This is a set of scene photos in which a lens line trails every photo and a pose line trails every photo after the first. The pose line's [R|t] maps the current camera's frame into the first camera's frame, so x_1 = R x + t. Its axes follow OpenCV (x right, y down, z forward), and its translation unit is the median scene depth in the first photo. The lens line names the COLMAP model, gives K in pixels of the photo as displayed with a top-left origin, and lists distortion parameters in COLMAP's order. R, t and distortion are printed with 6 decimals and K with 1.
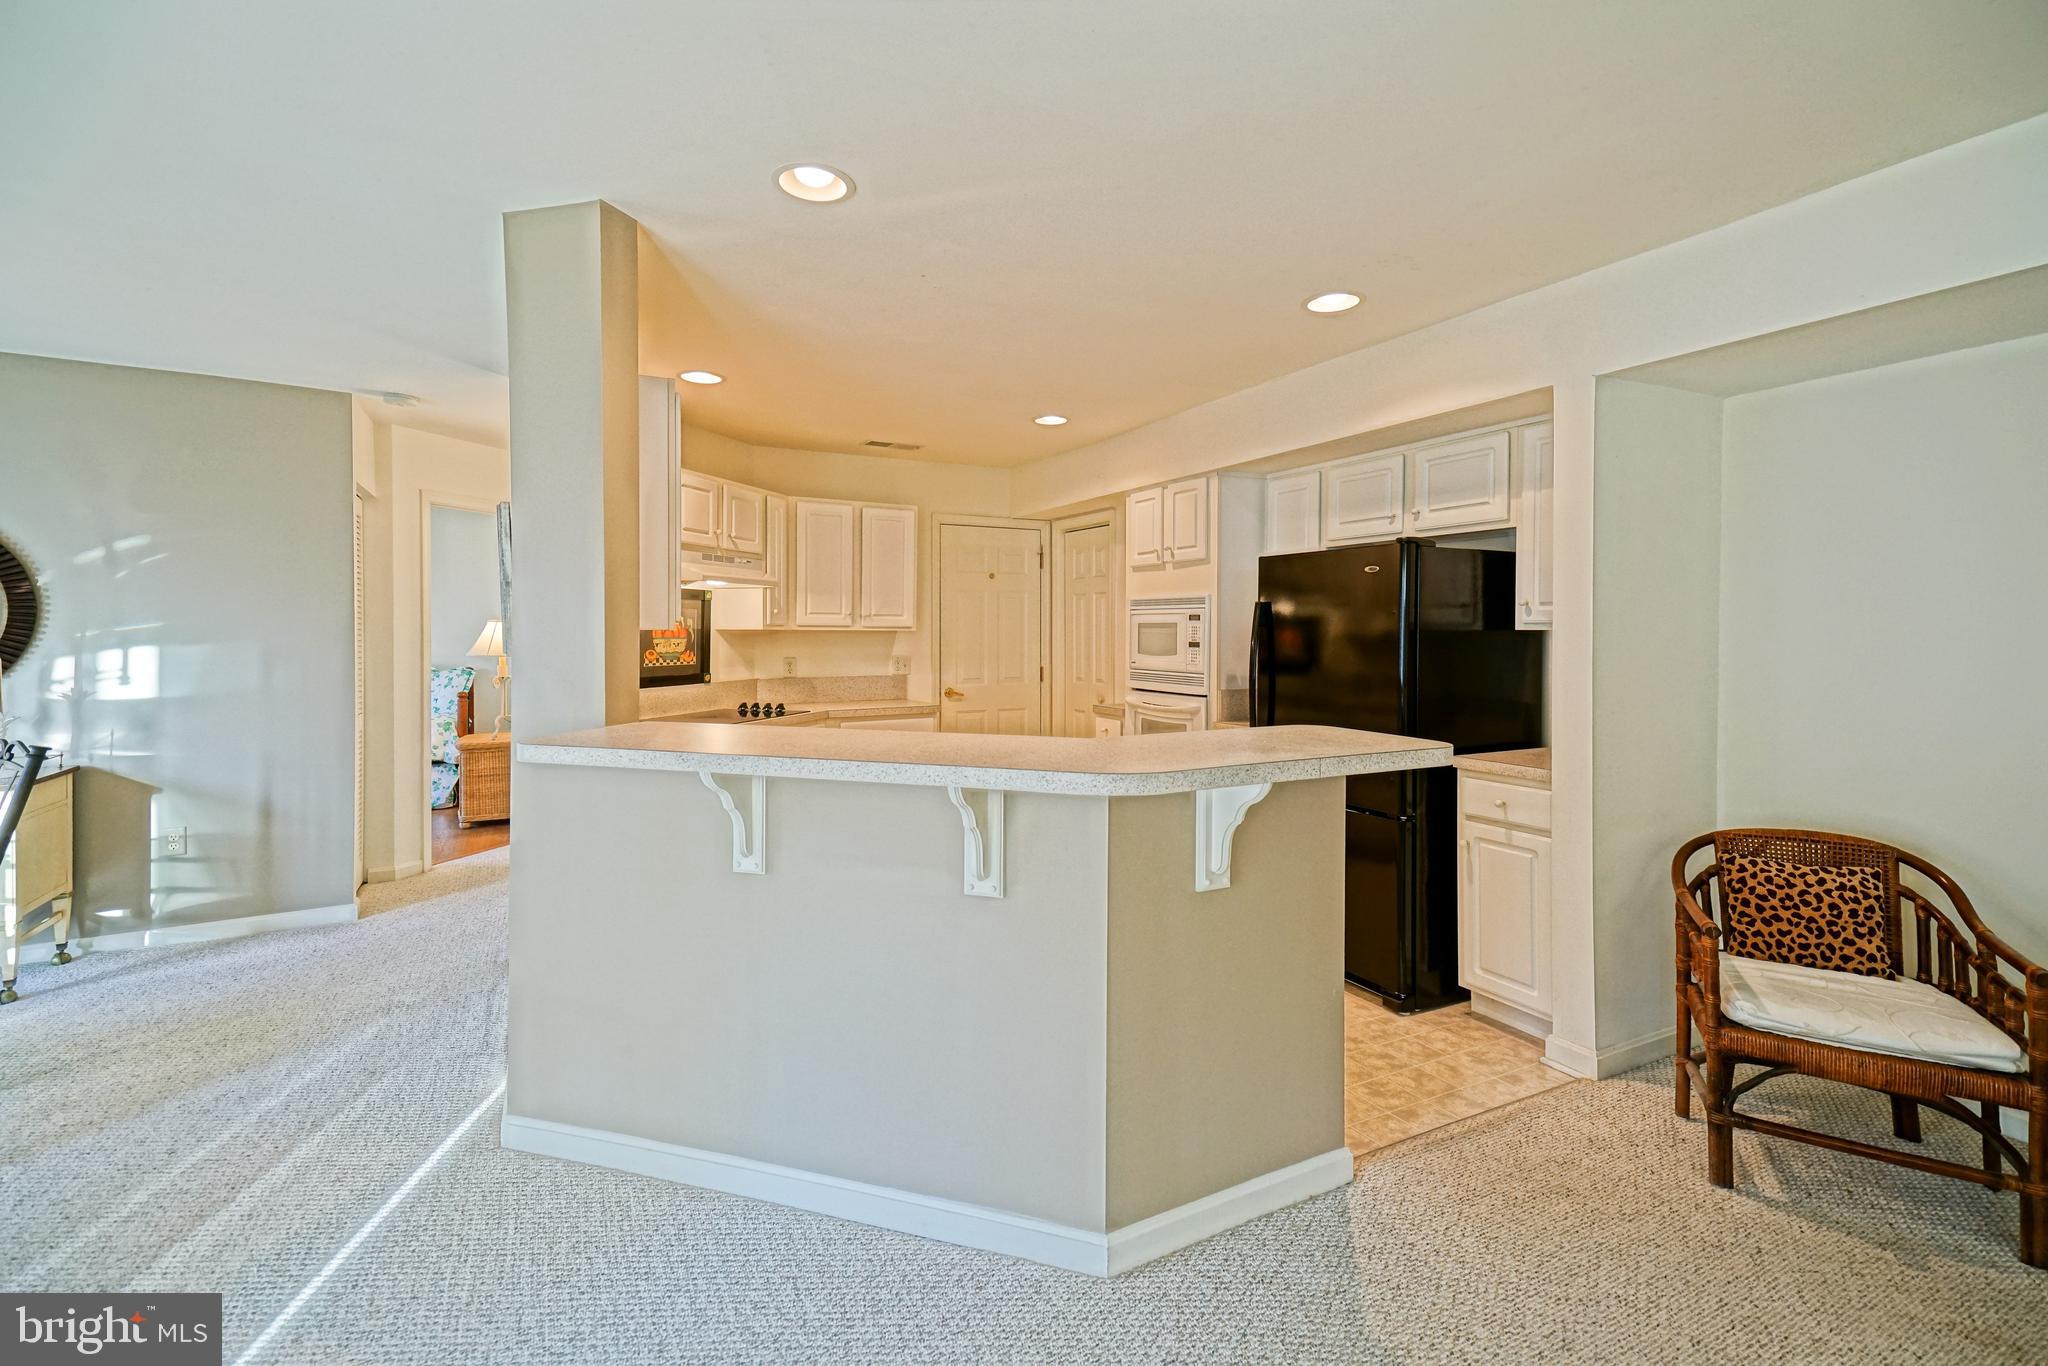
lens RADIAL K [[906.1, 0, 1020.6], [0, 906.1, 661.7], [0, 0, 1]] dist [0.041793, -0.000139]
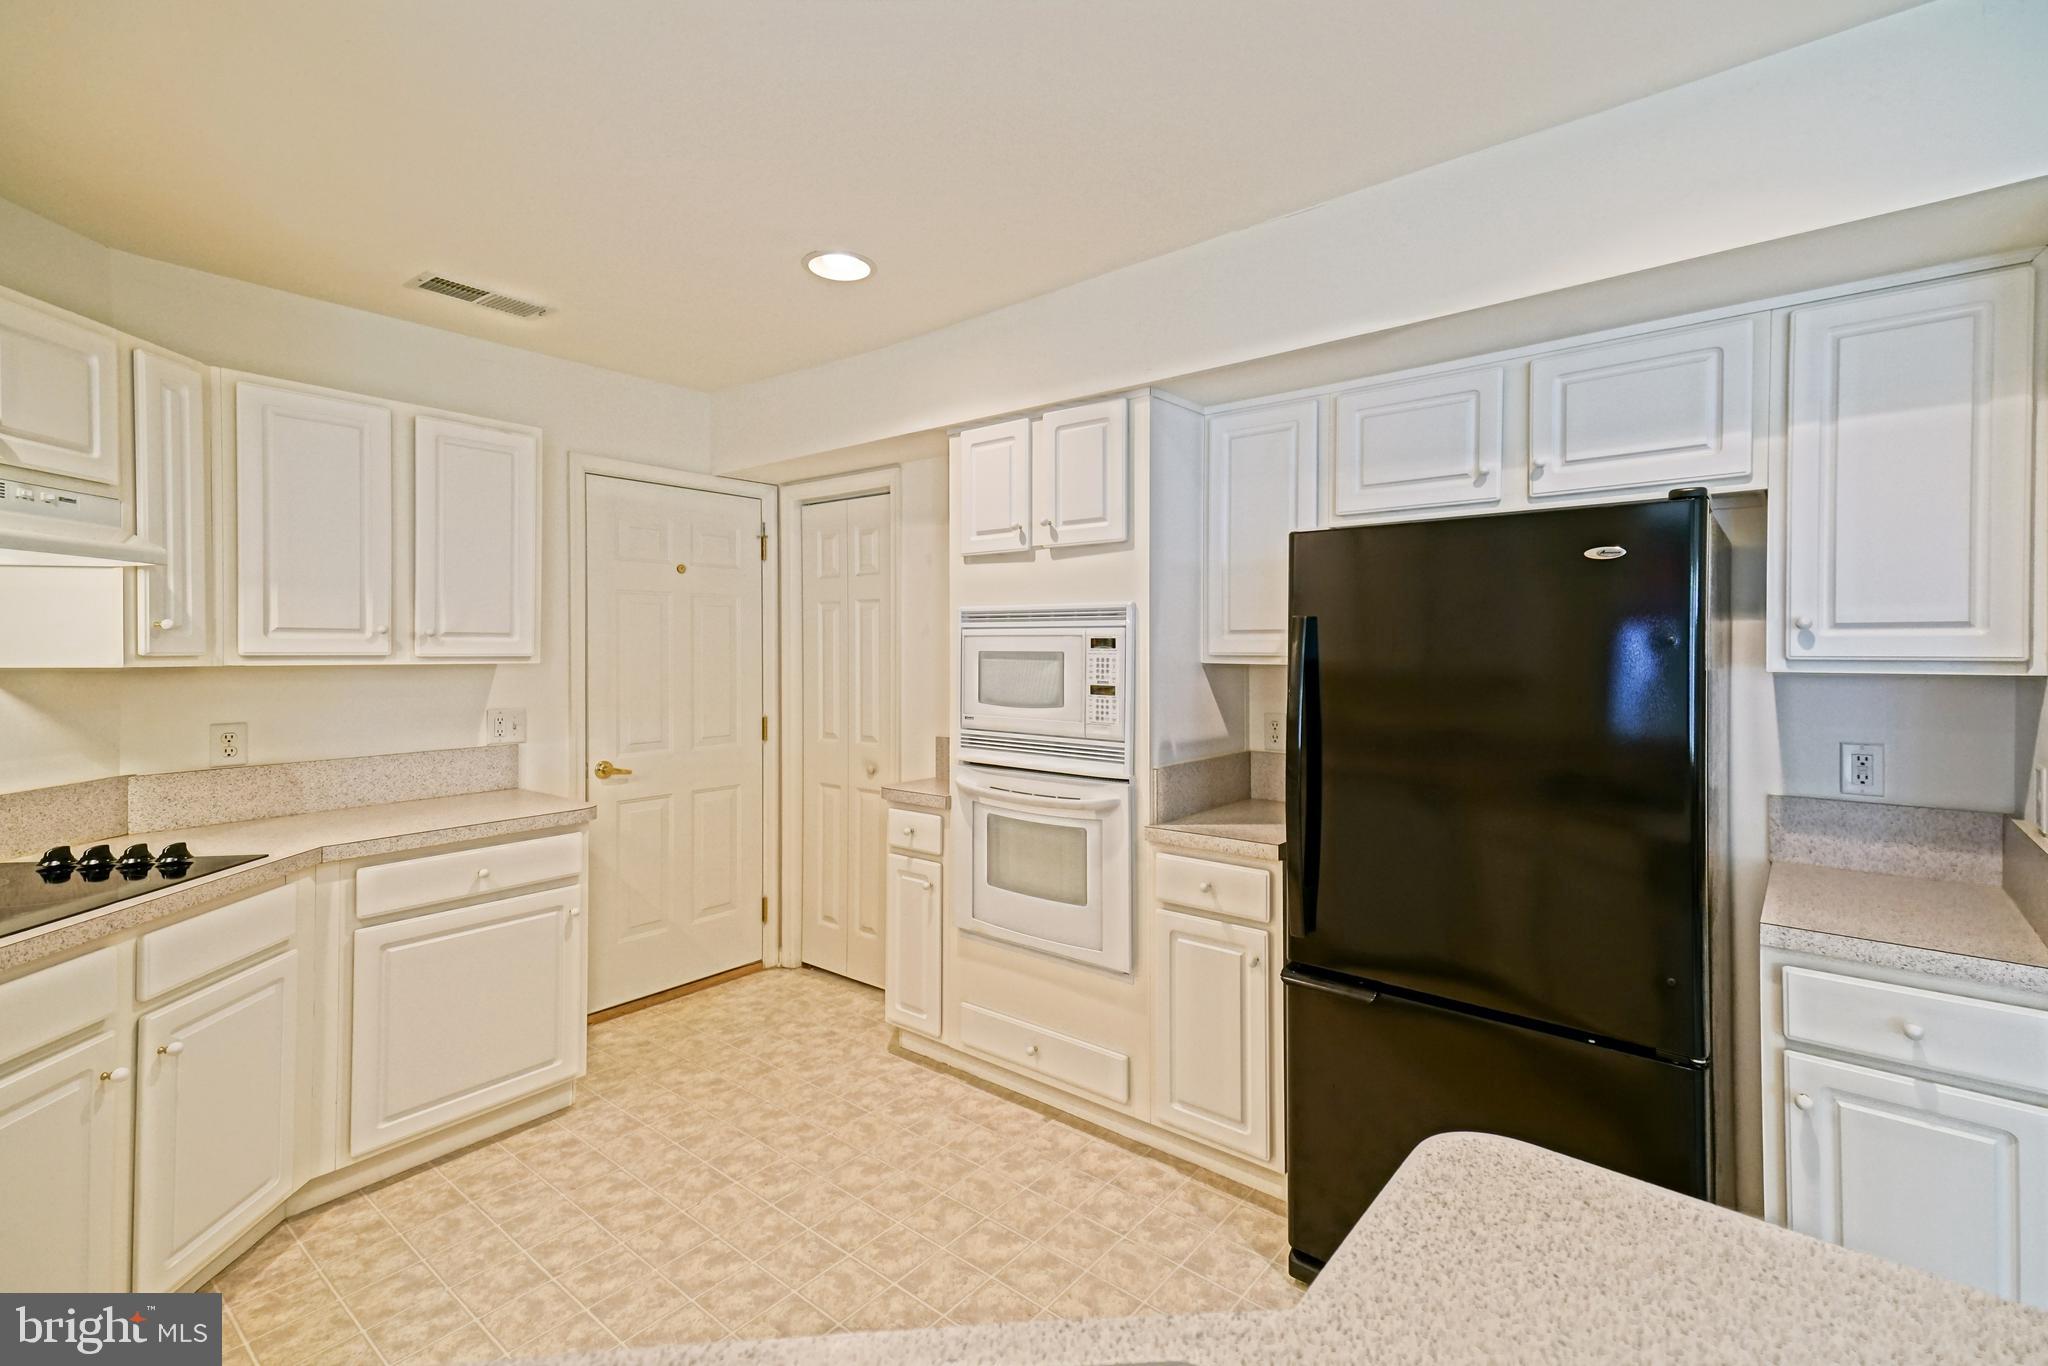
lens RADIAL K [[906.1, 0, 1020.6], [0, 906.1, 661.7], [0, 0, 1]] dist [0.041793, -0.000139]
pose [[0.922956, -0.006564, 0.384849, -0.073780], [0.013174, 0.999807, -0.014541, -0.027961], [-0.384680, 0.018491, 0.922865, 0.468863]]
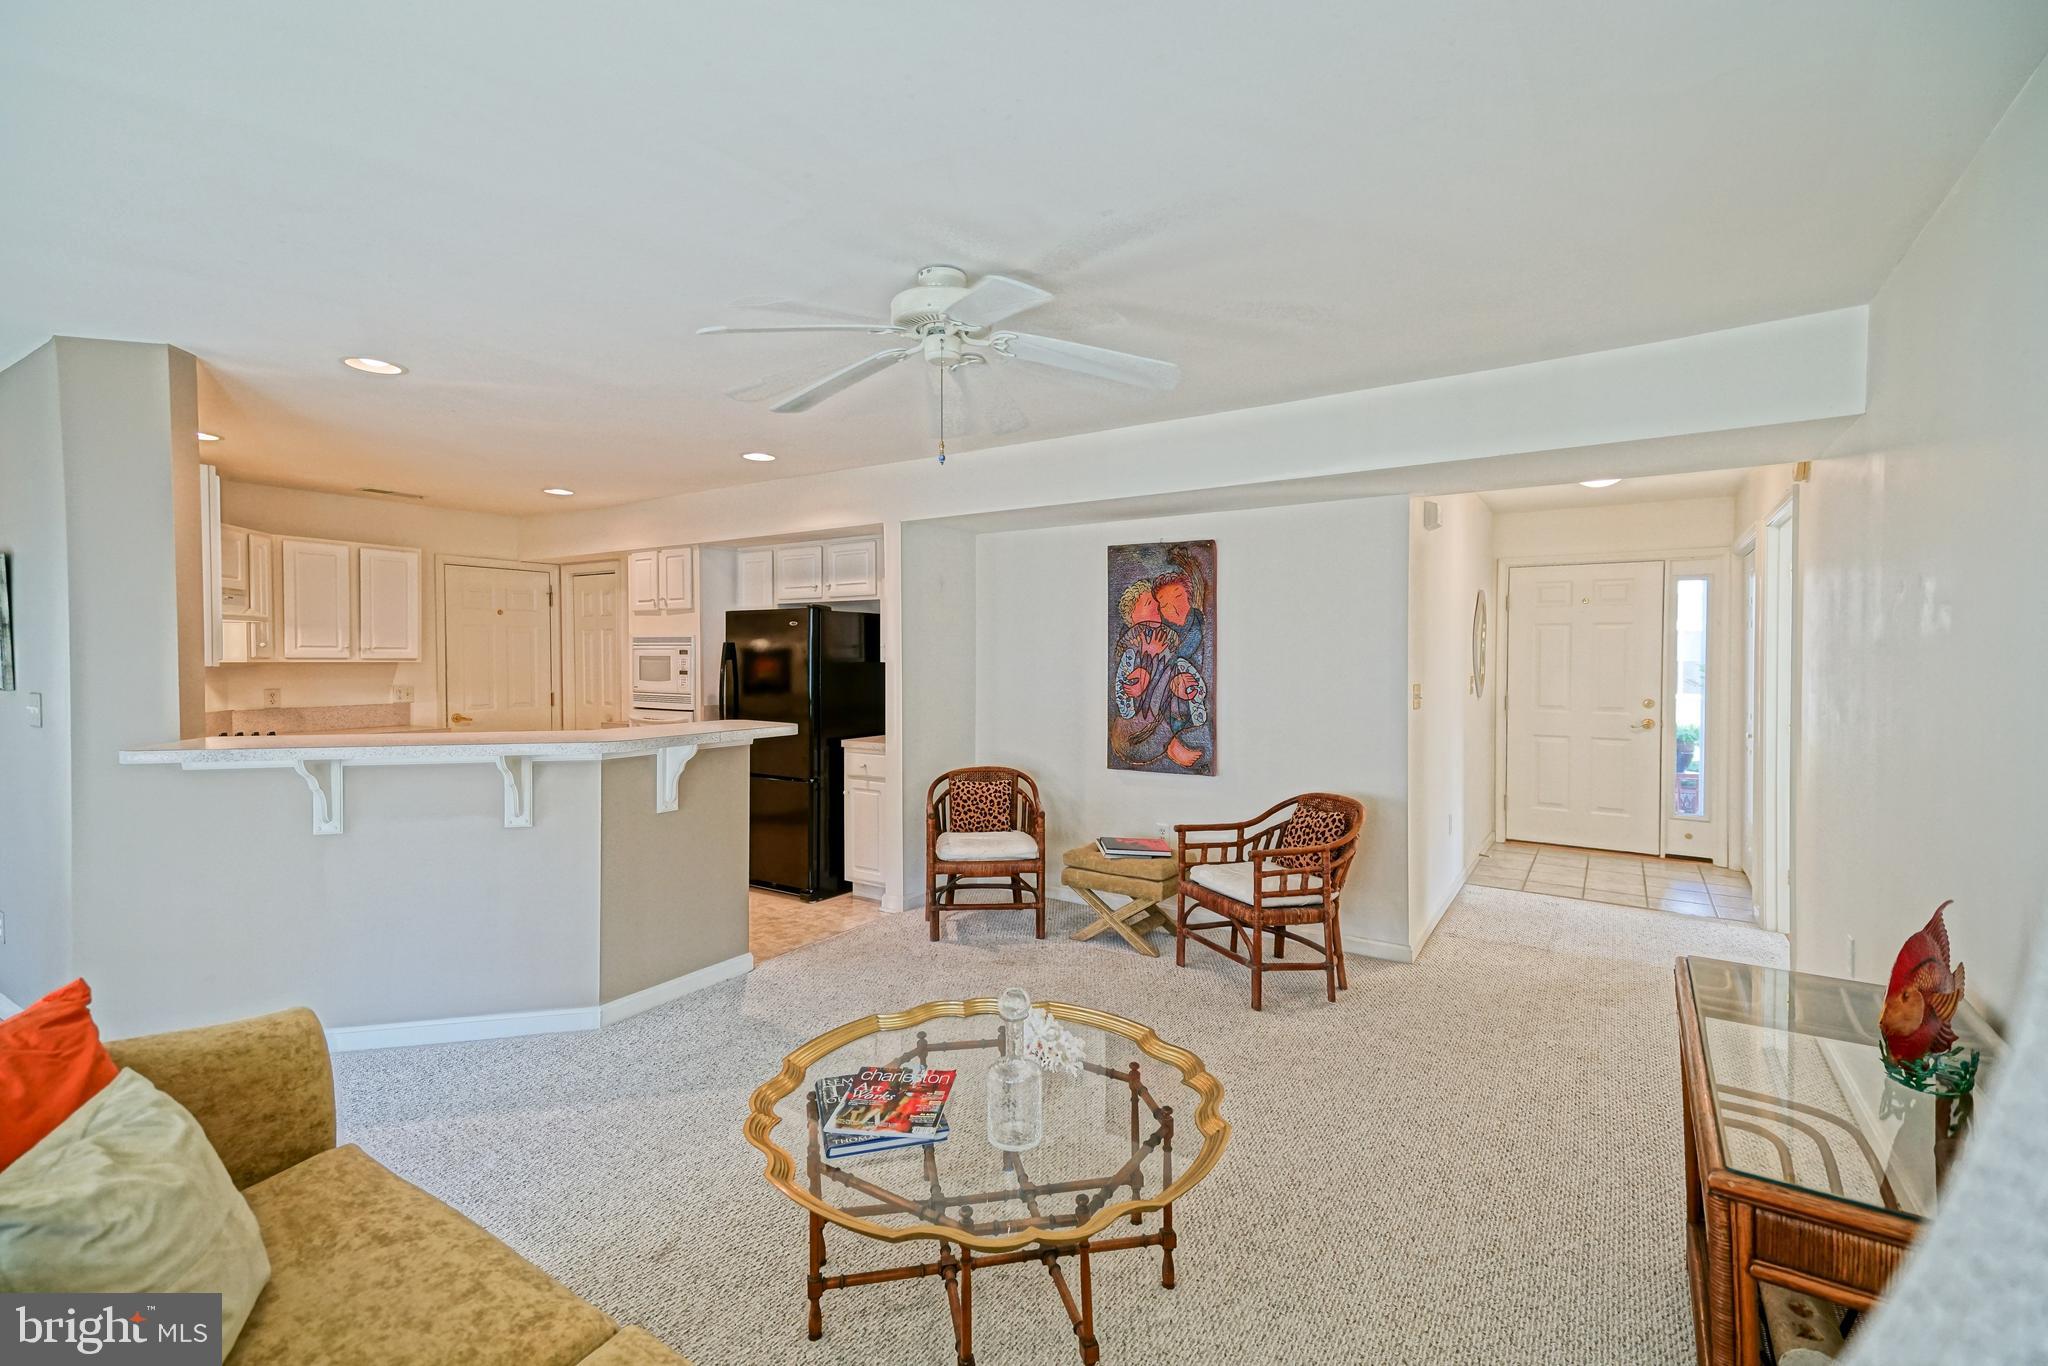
lens RADIAL K [[911.6, 0, 986.6], [0, 911.6, 676.2], [0, 0, 1]] dist [0.076308, 0.000002]
pose [[0.893690, -0.011886, 0.448528, -0.015016], [0.016331, 0.999848, -0.006045, 0.001324], [-0.448388, 0.012727, 0.893748, -0.381660]]
